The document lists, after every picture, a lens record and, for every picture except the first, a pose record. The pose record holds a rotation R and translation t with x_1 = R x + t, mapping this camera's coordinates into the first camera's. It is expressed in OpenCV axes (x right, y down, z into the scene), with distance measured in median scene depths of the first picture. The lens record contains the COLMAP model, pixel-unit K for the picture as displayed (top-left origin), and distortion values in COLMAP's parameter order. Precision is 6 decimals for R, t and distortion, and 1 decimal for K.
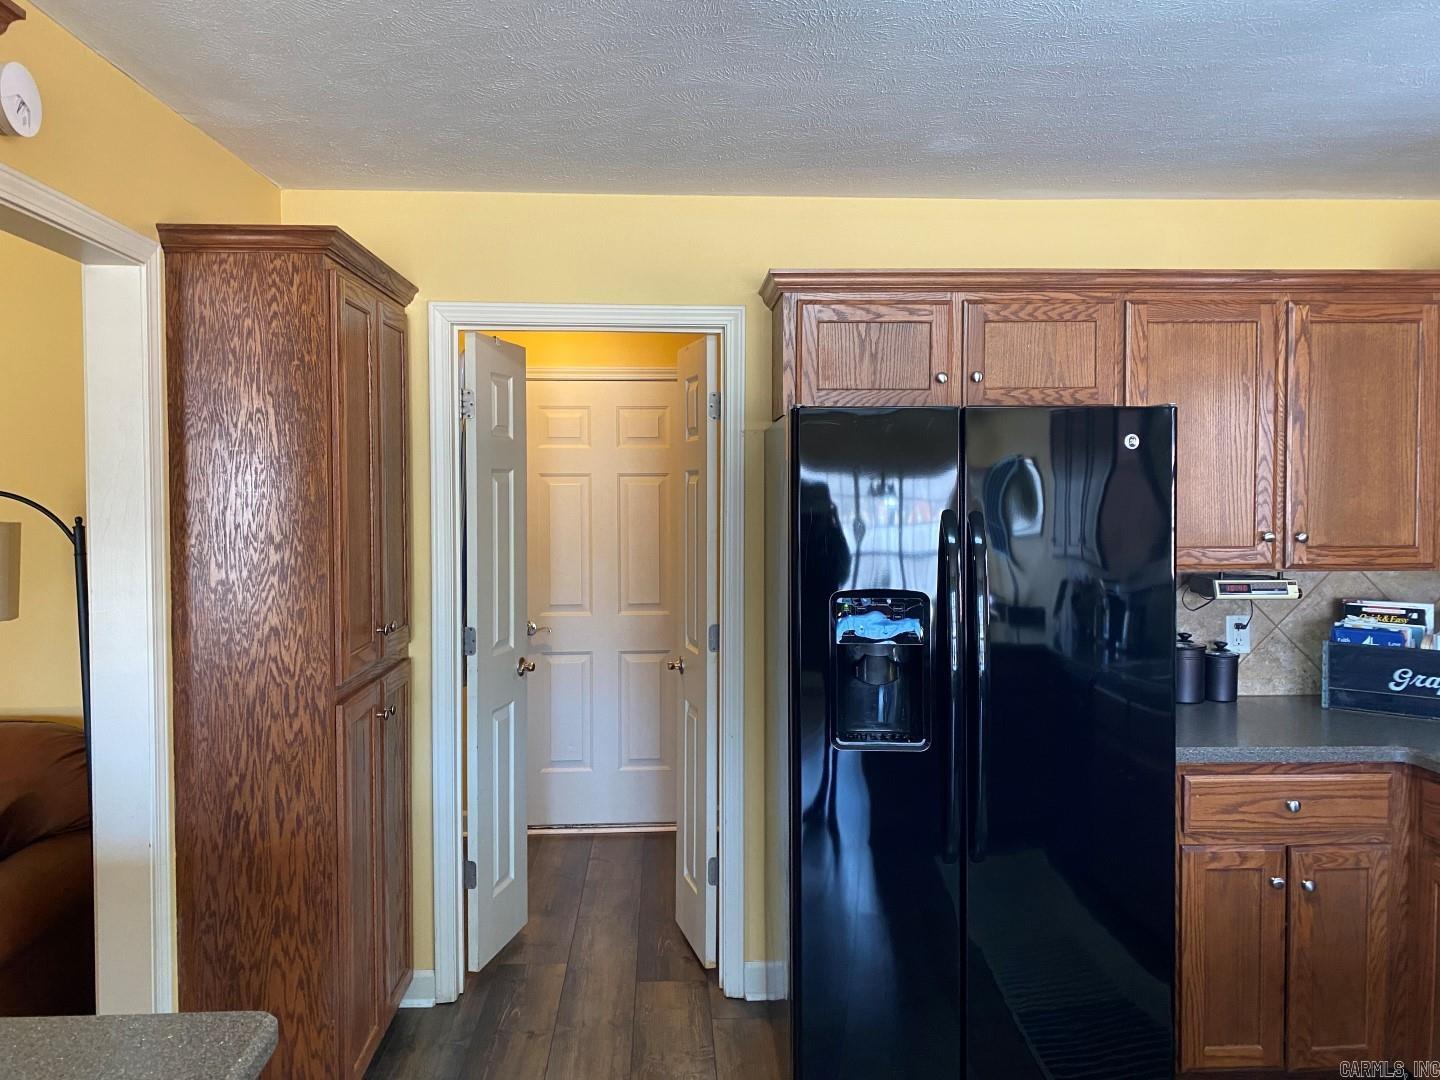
lens RADIAL K [[1080.9, 0, 712.4], [0, 1080.9, 522.0], [0, 0, 1]] dist [0.040058, -0.043482]
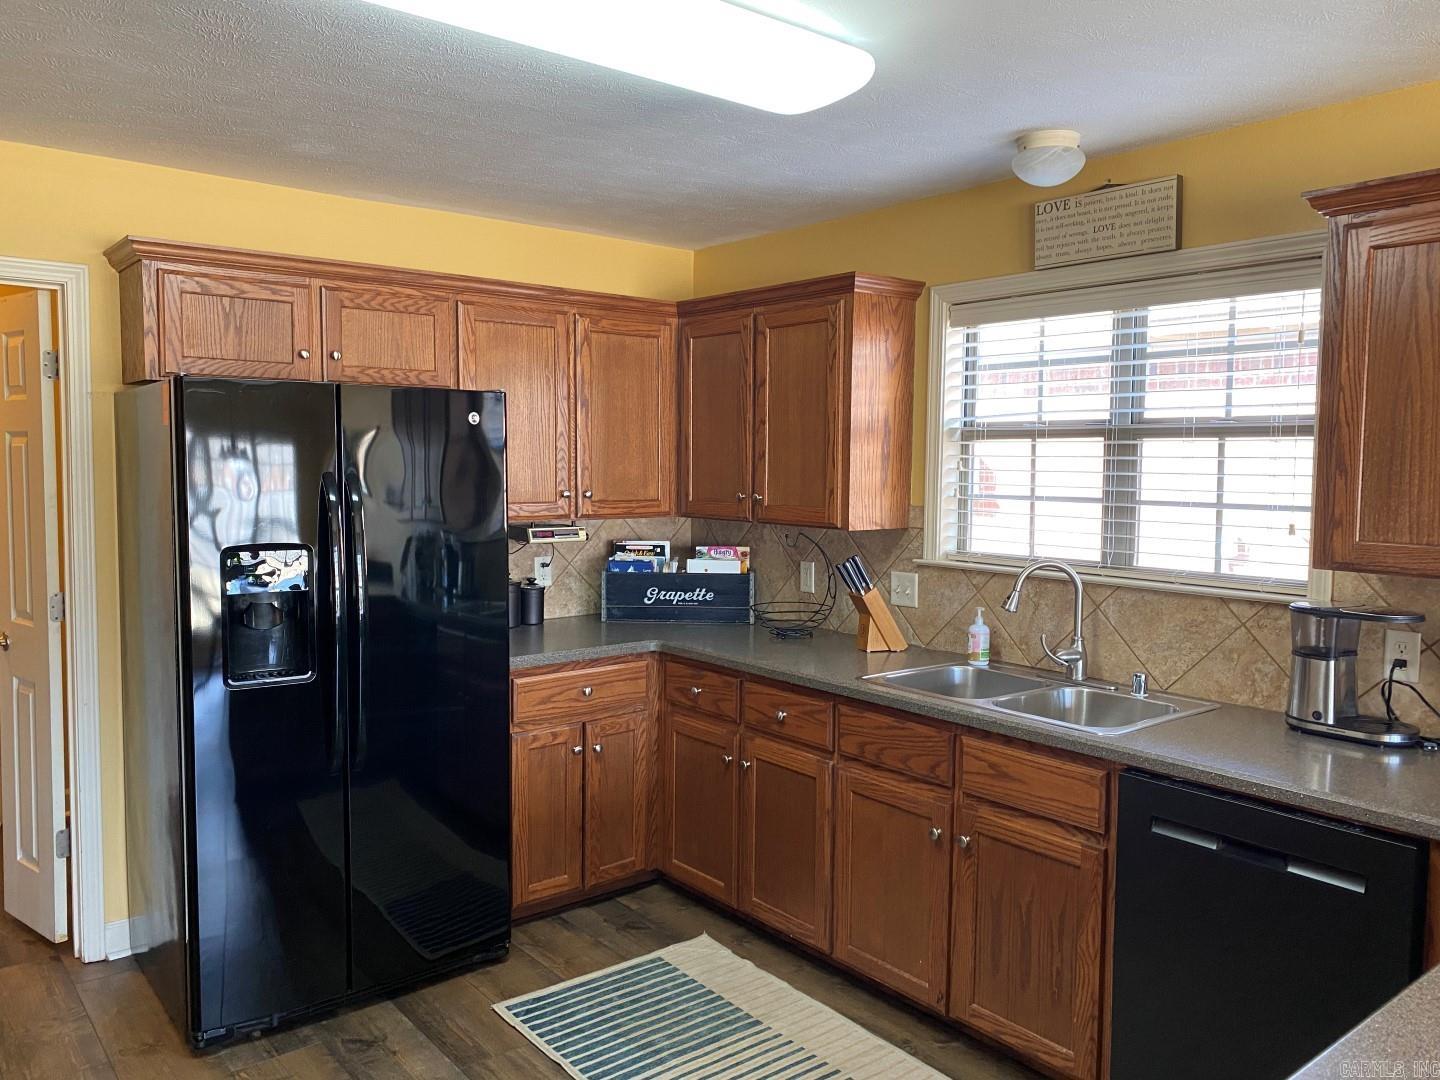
lens RADIAL K [[1080.9, 0, 727.5], [0, 1080.9, 529.5], [0, 0, 1]] dist [0.040058, -0.043482]
pose [[0.797131, -0.031120, 0.603005, -0.119193], [0.009518, 0.999194, 0.038985, 0.007272], [-0.603732, -0.025337, 0.796785, -0.153812]]
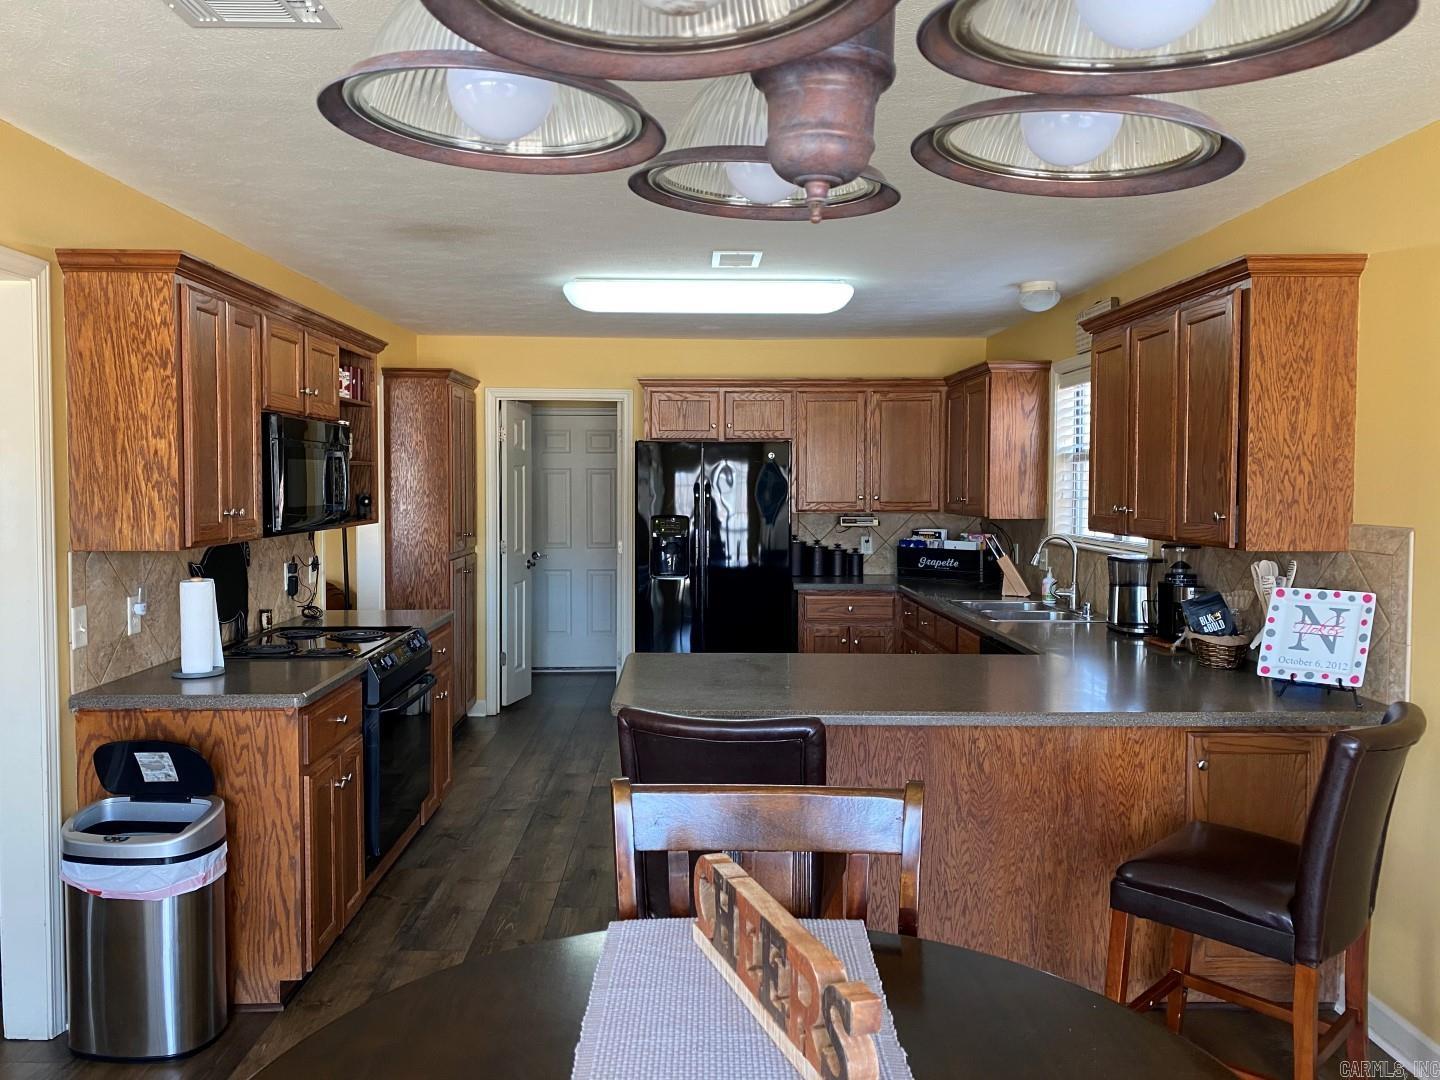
lens RADIAL K [[1080.9, 0, 724.2], [0, 1080.9, 517.3], [0, 0, 1]] dist [0.040058, -0.043482]
pose [[0.999877, 0.005230, -0.014762, 0.261202], [-0.005237, 0.999986, -0.000435, 0.056694], [0.014760, 0.000512, 0.999891, -1.213279]]
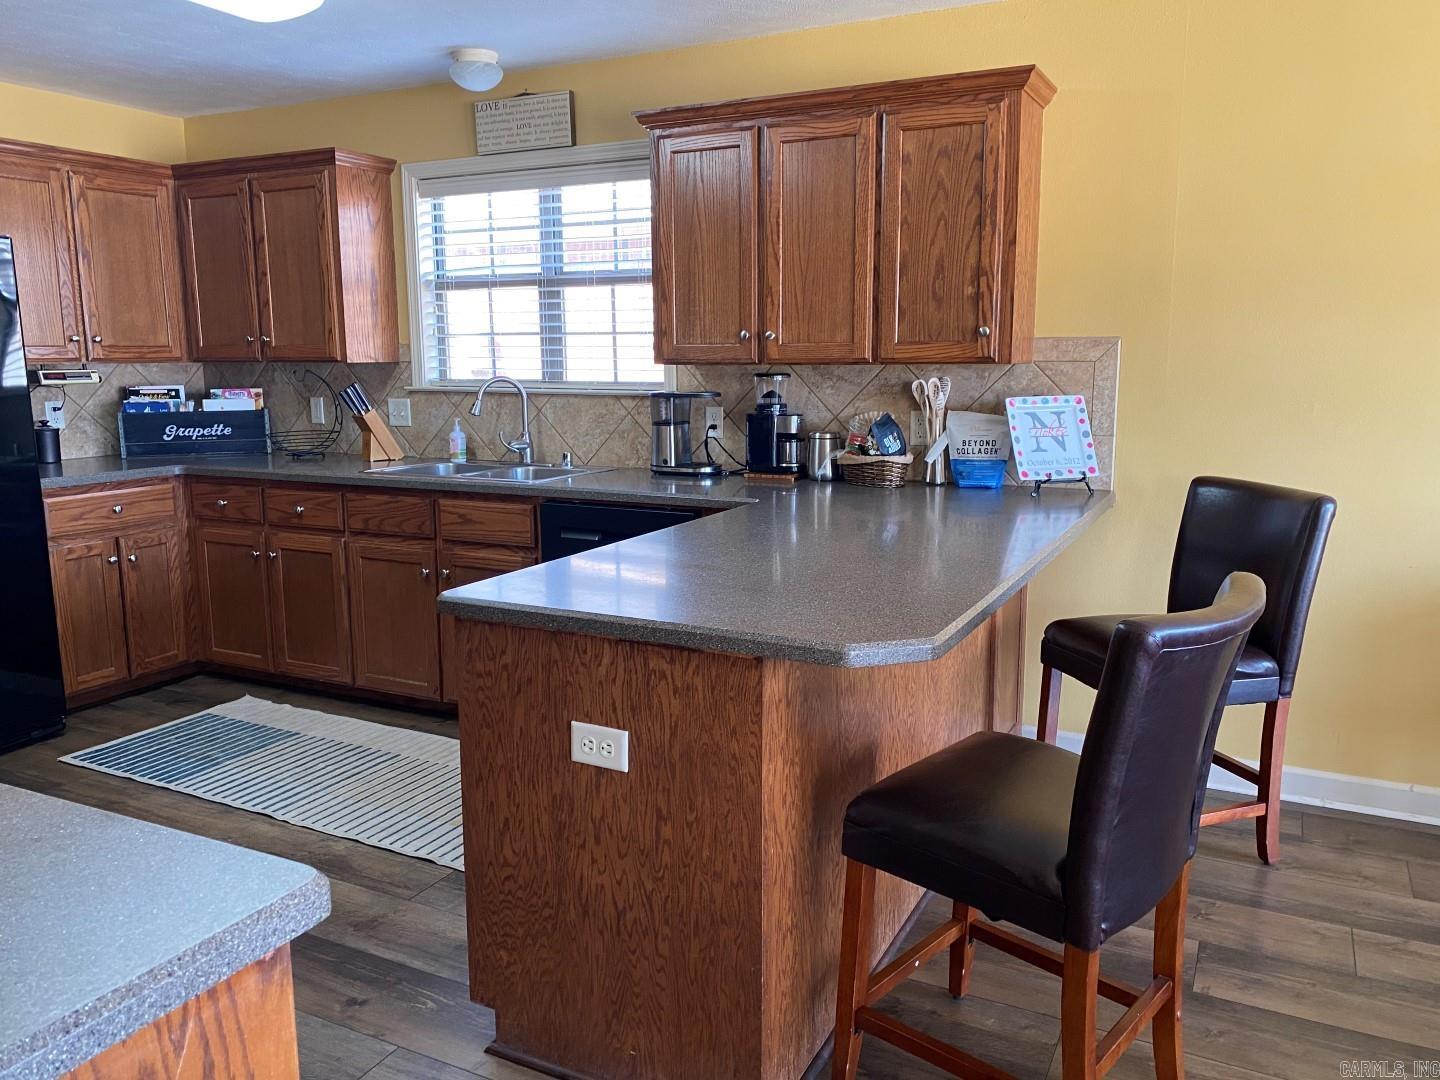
lens RADIAL K [[1080.9, 0, 720.7], [0, 1080.9, 525.0], [0, 0, 1]] dist [0.040058, -0.043482]
pose [[0.485344, -0.139518, 0.863120, -0.352119], [0.033709, 0.989438, 0.140981, 0.082548], [-0.873673, -0.039329, 0.484921, -0.452055]]
